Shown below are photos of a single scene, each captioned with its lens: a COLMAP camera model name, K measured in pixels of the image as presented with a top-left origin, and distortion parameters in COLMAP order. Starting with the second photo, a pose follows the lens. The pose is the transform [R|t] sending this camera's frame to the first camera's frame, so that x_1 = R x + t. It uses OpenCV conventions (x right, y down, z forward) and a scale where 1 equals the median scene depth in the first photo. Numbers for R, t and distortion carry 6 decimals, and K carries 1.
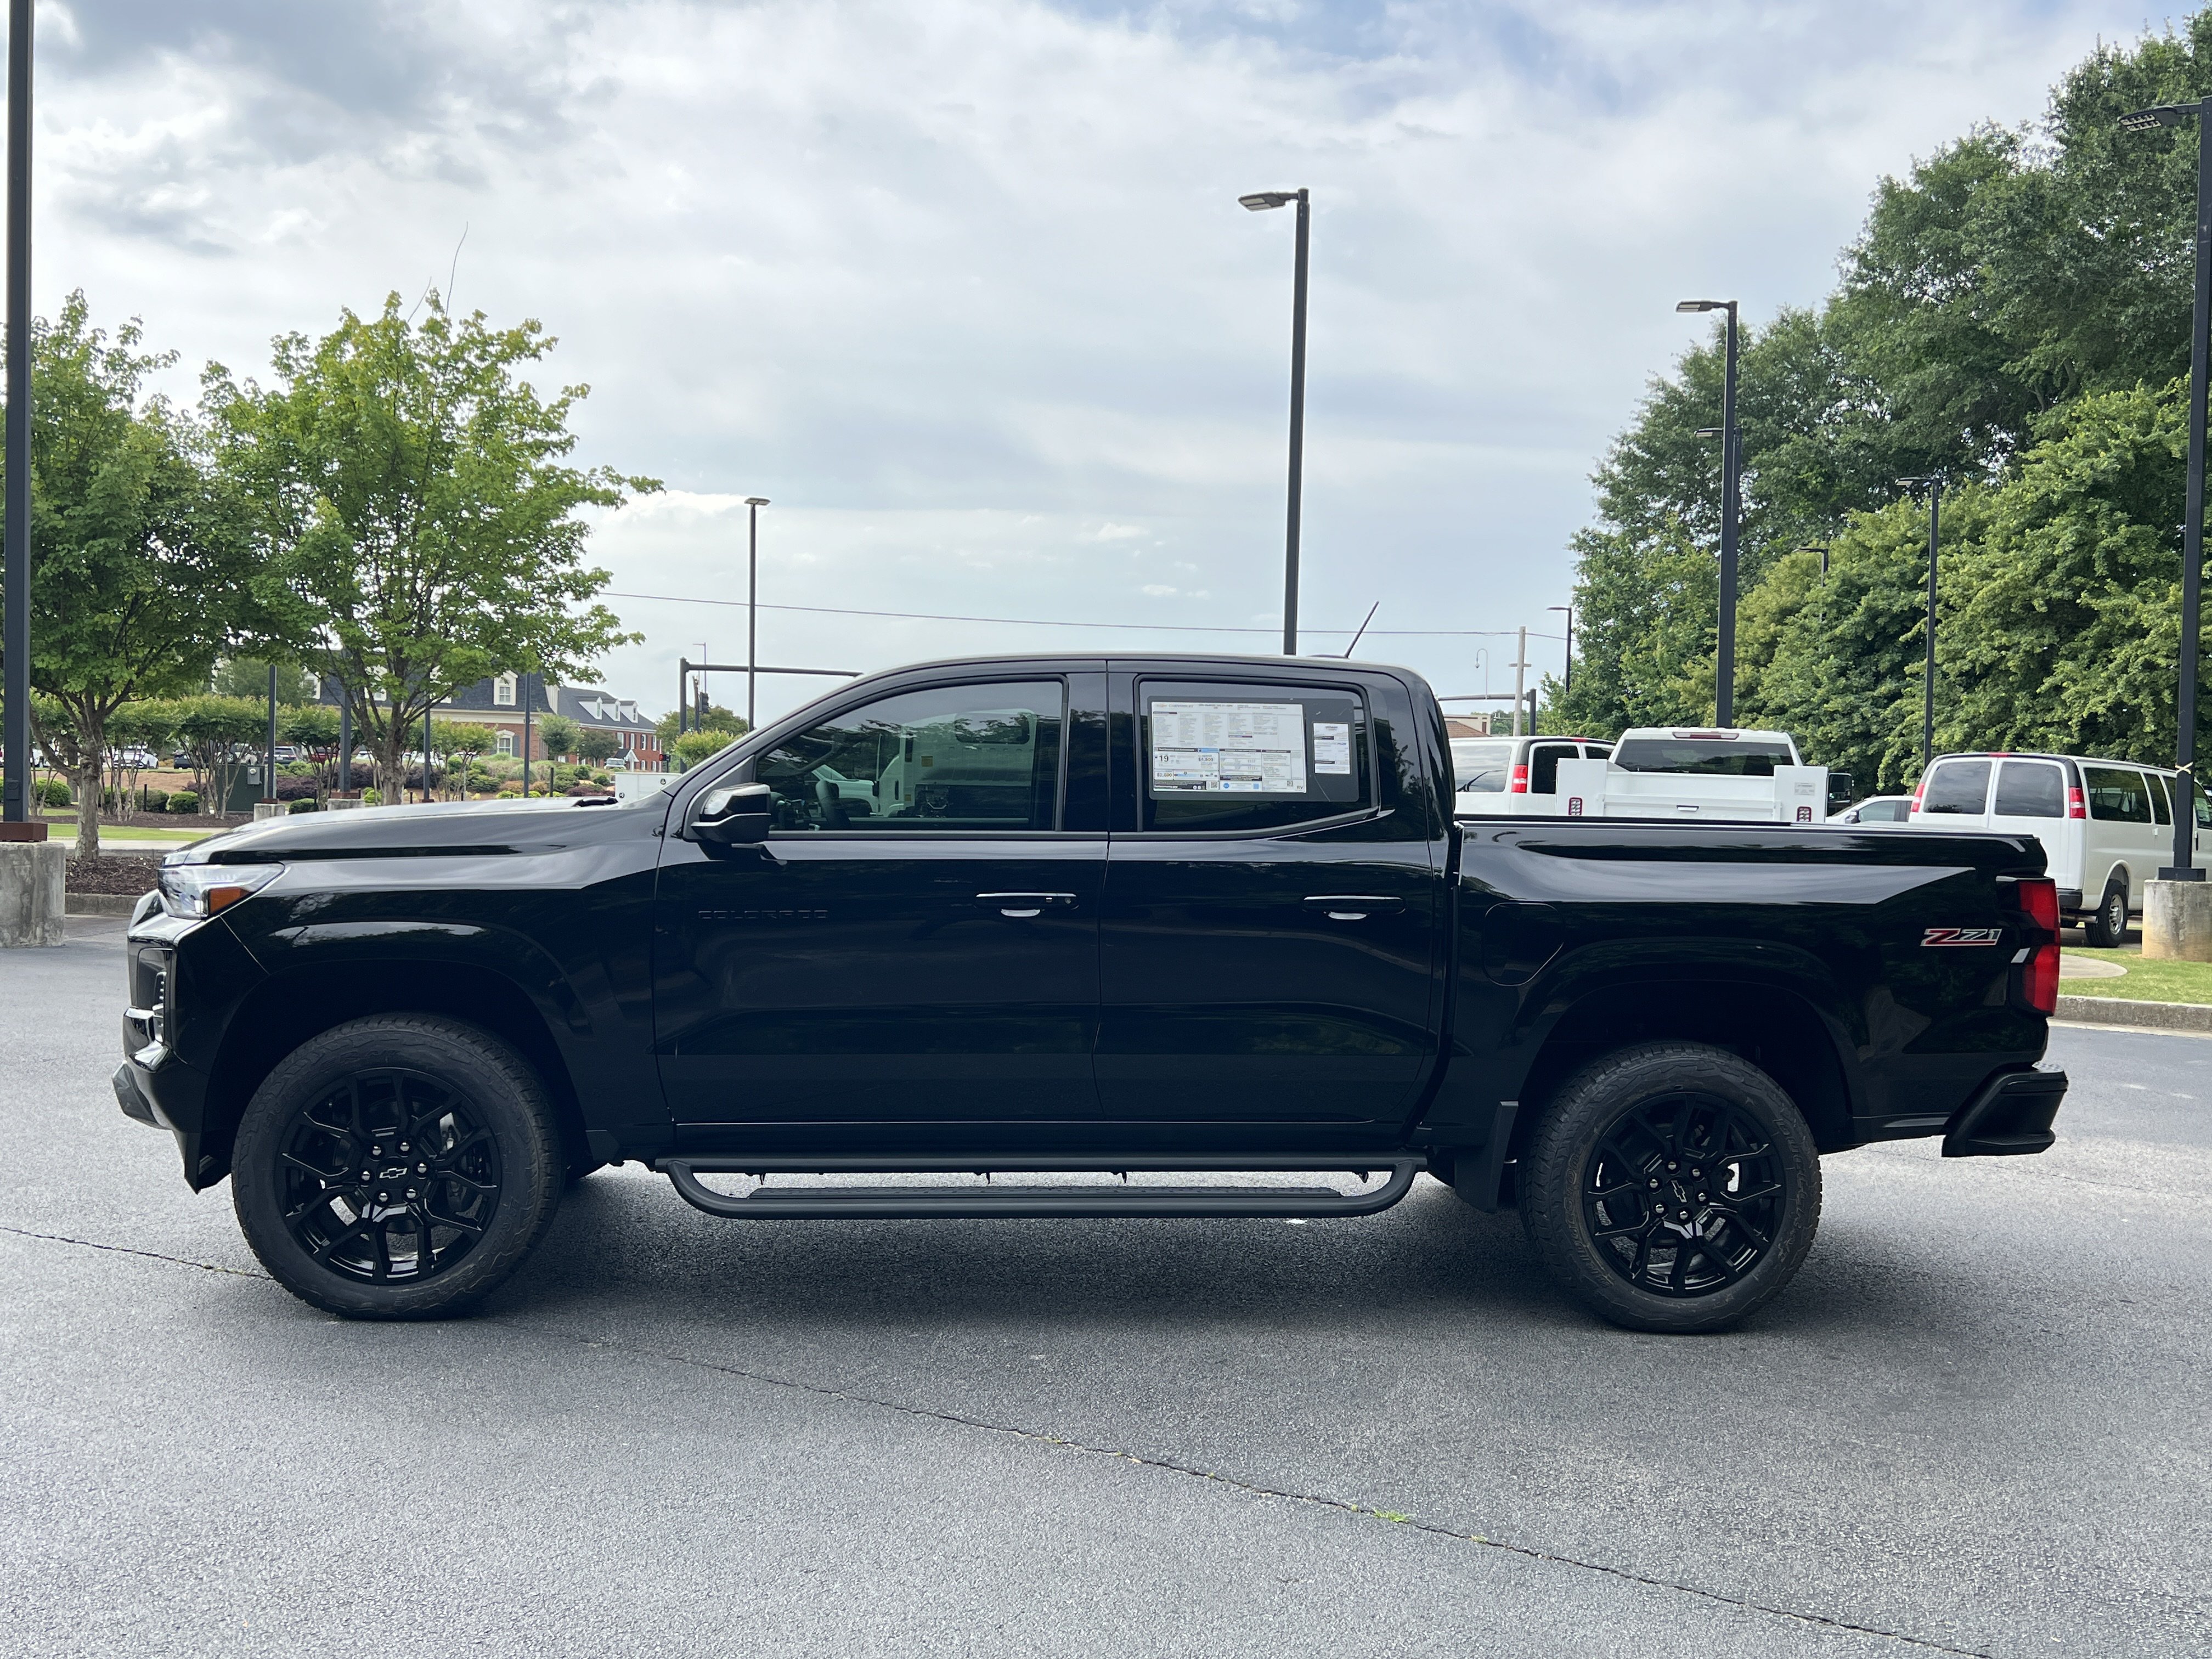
lens RADIAL K [[1918.3, 0, 1065.3], [0, 1918.3, 830.7], [0, 0, 1]] dist [0.031576, 0.016195]
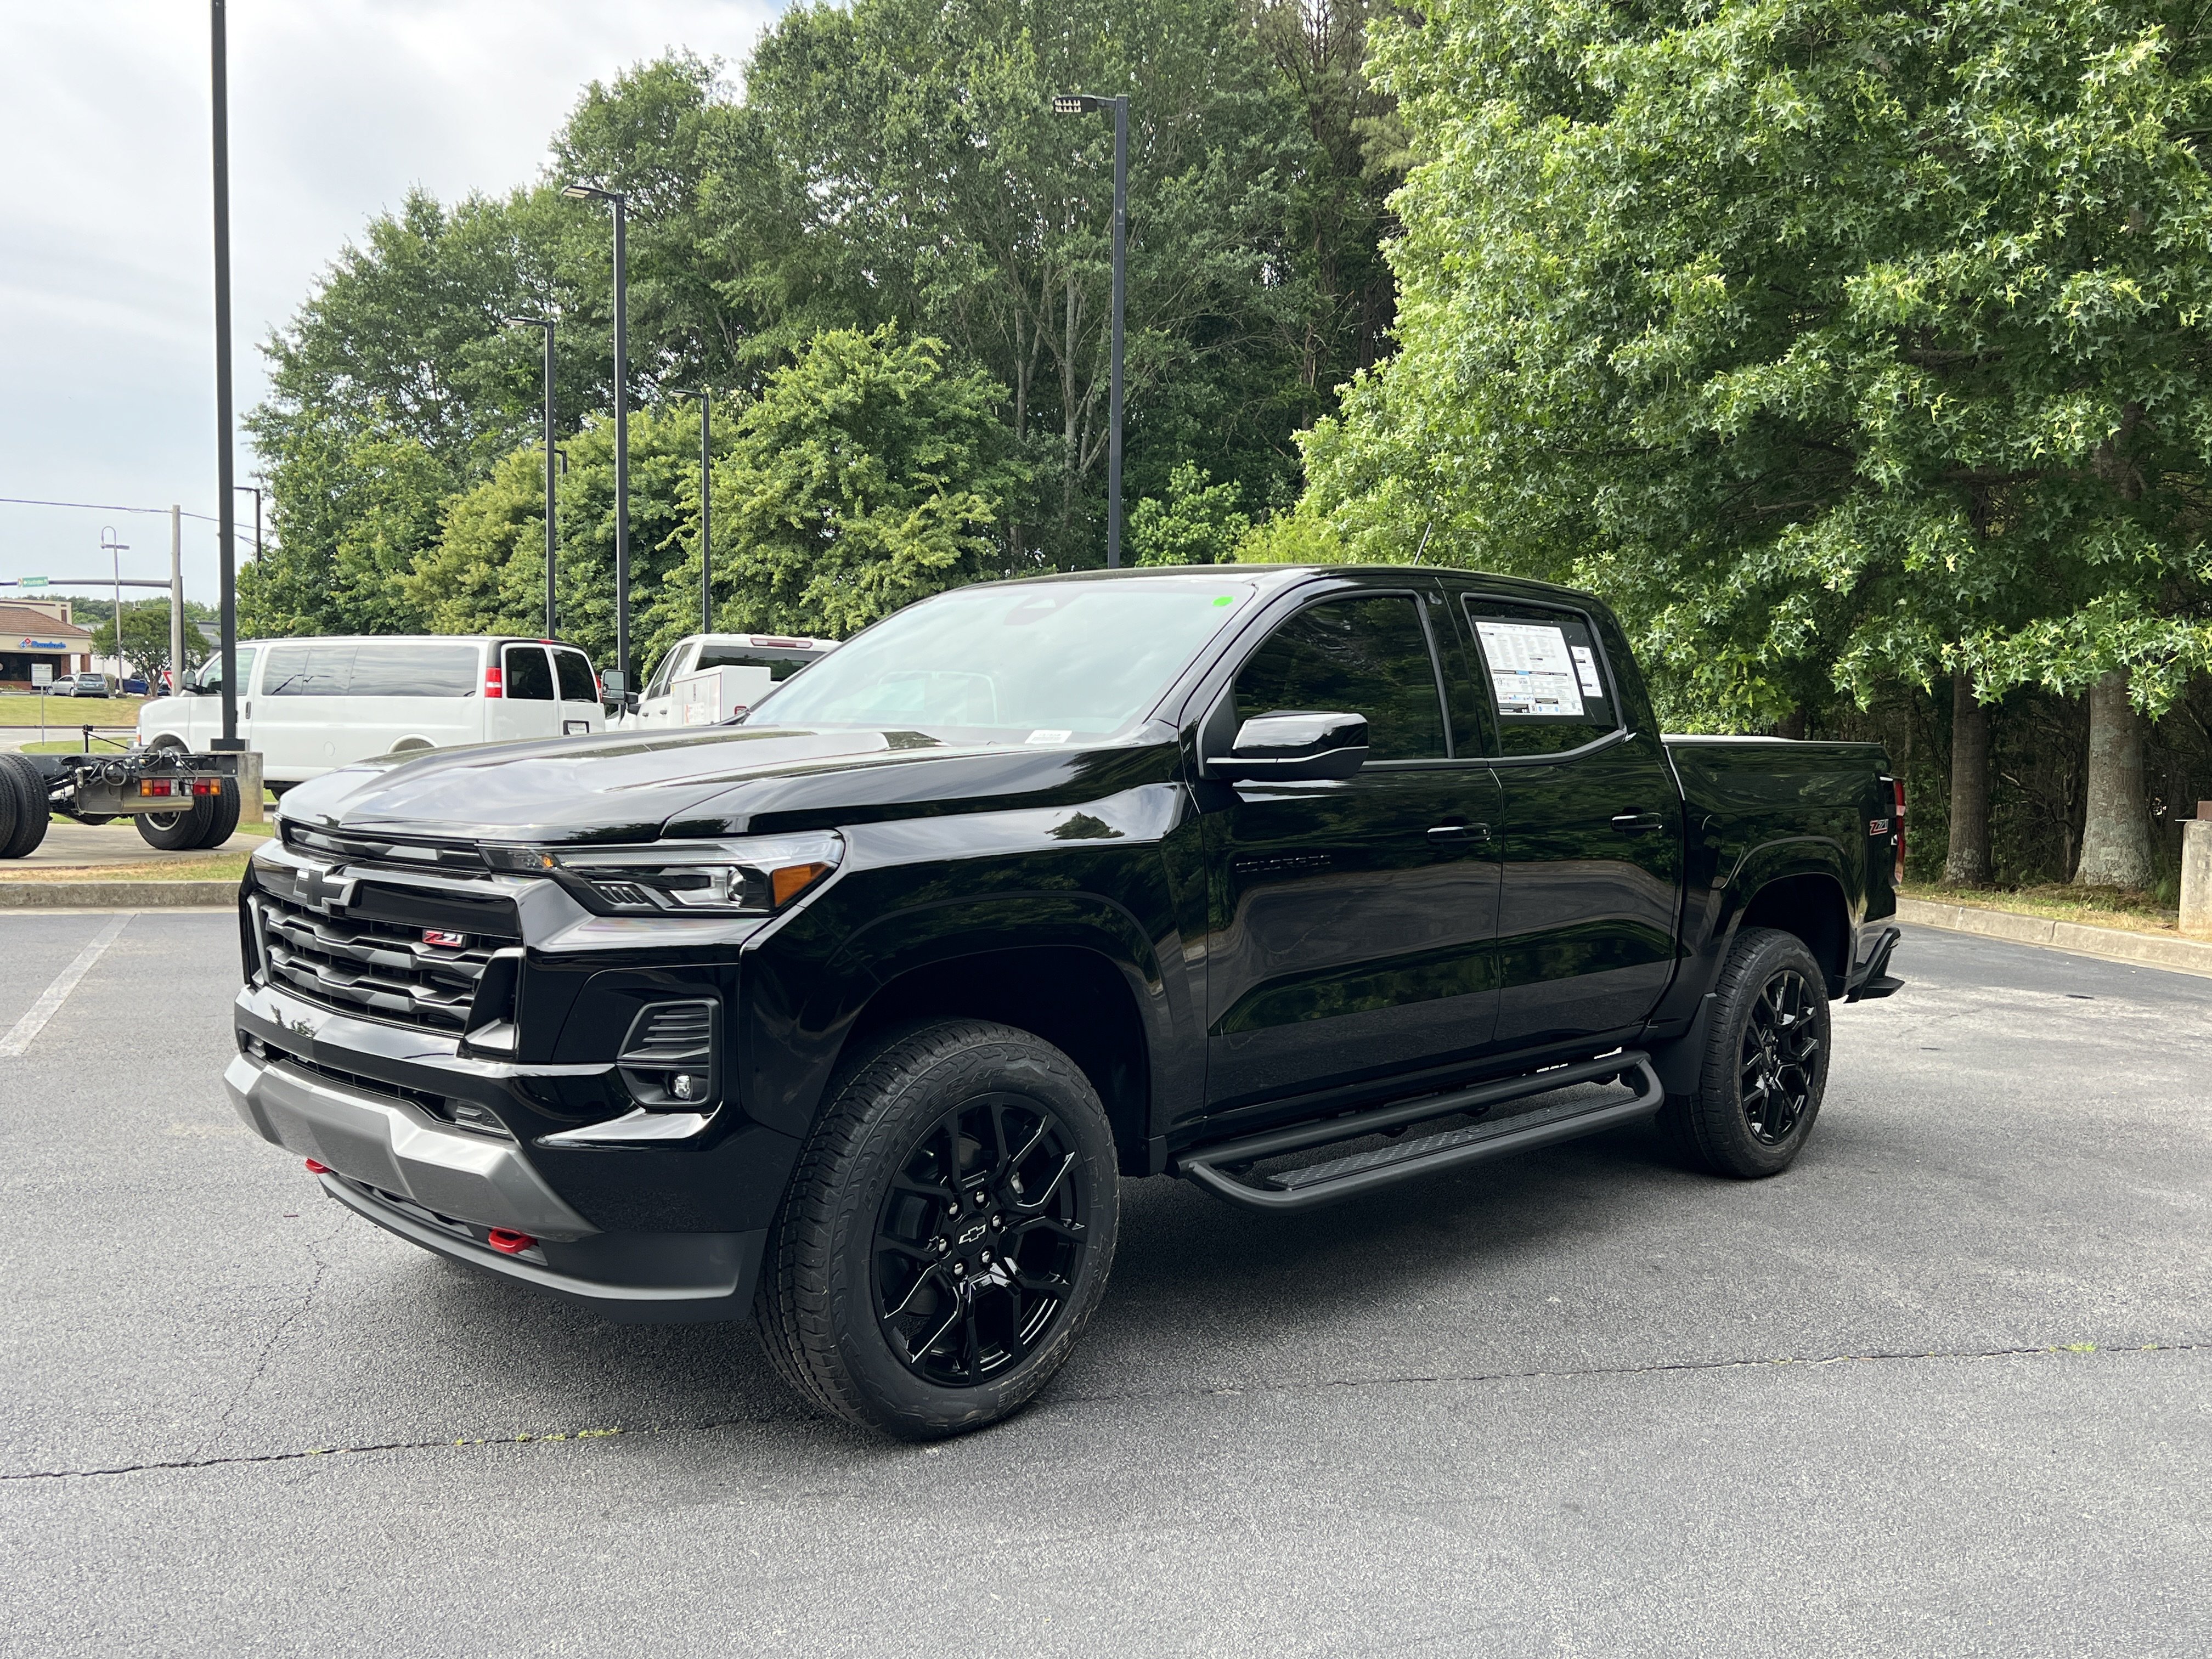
lens RADIAL K [[1959.7, 0, 1107.8], [0, 1959.7, 887.0], [0, 0, 1]] dist [0.012160, -0.013896]
pose [[0.741683, -0.062939, 0.667791, -0.099480], [0.009802, 0.996499, 0.083032, -0.002356], [-0.670679, -0.055038, 0.739703, 0.051034]]
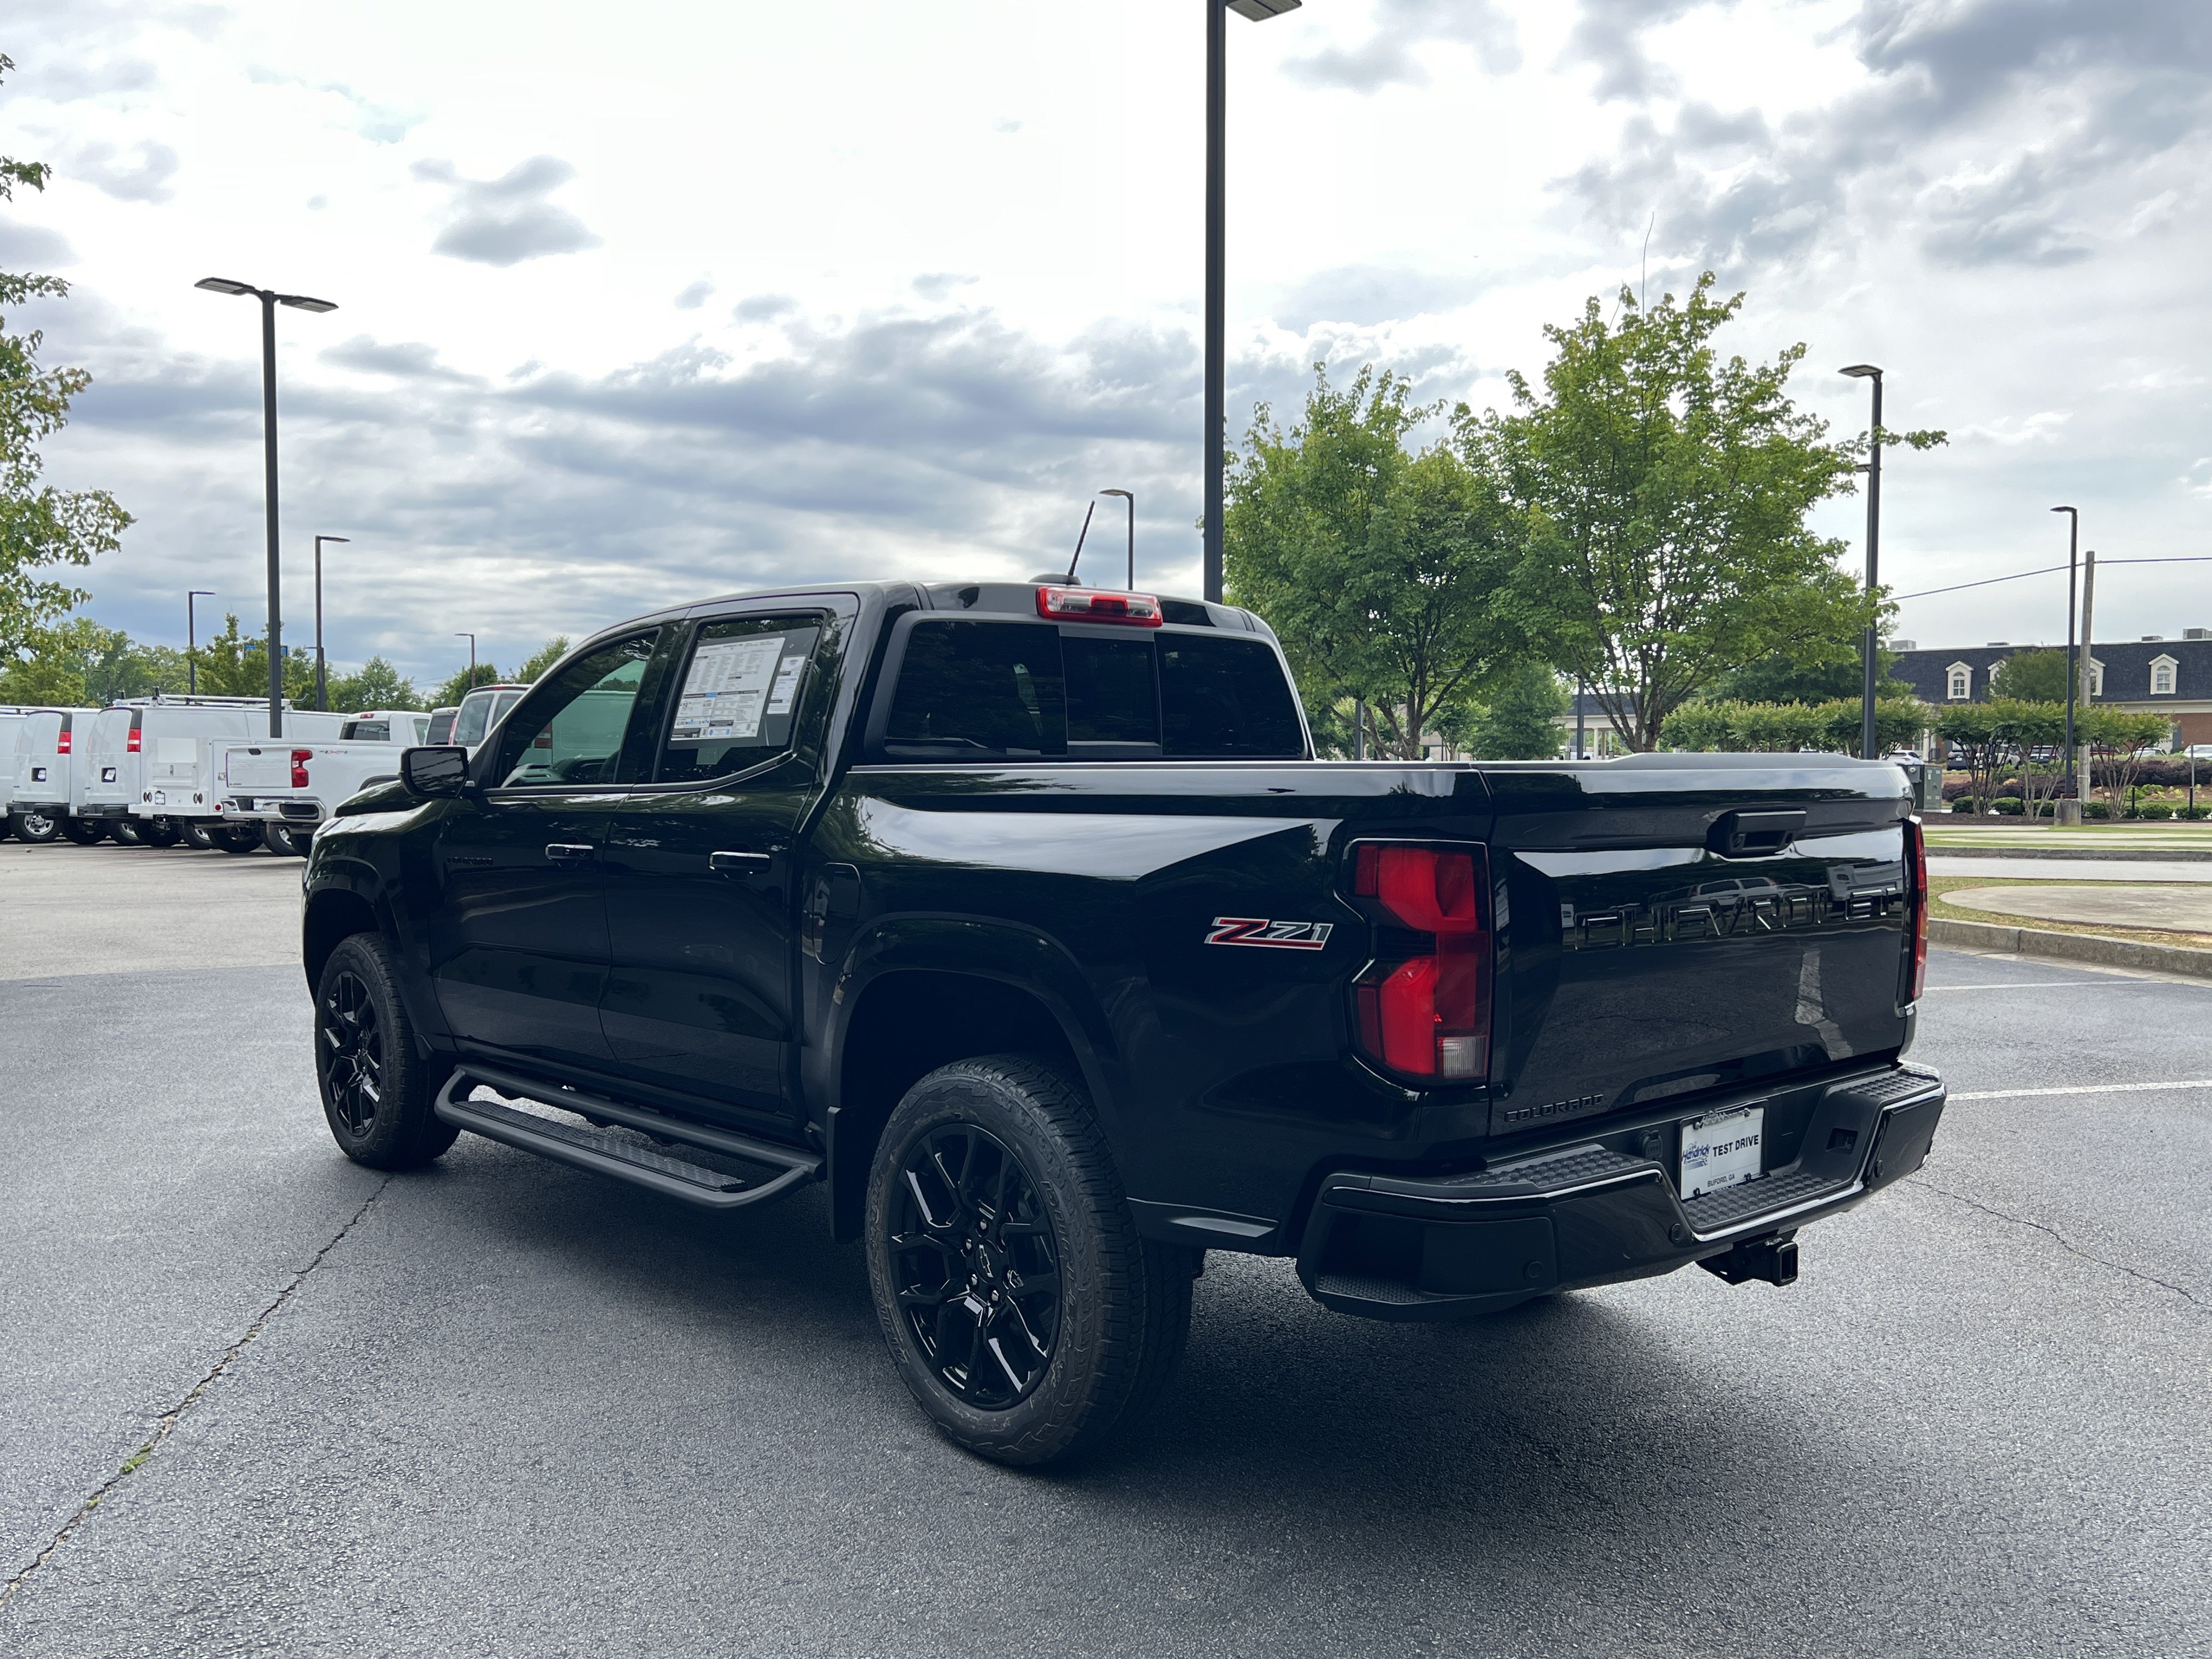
lens RADIAL K [[1804.6, 0, 1105.5], [0, 1804.6, 857.1], [0, 0, 1]] dist [0.125301, -0.201864]
pose [[0.597221, 0.013990, -0.801955, 0.117053], [-0.003638, 0.999885, 0.014734, 0.003003], [0.802068, -0.005882, 0.597203, 0.081430]]
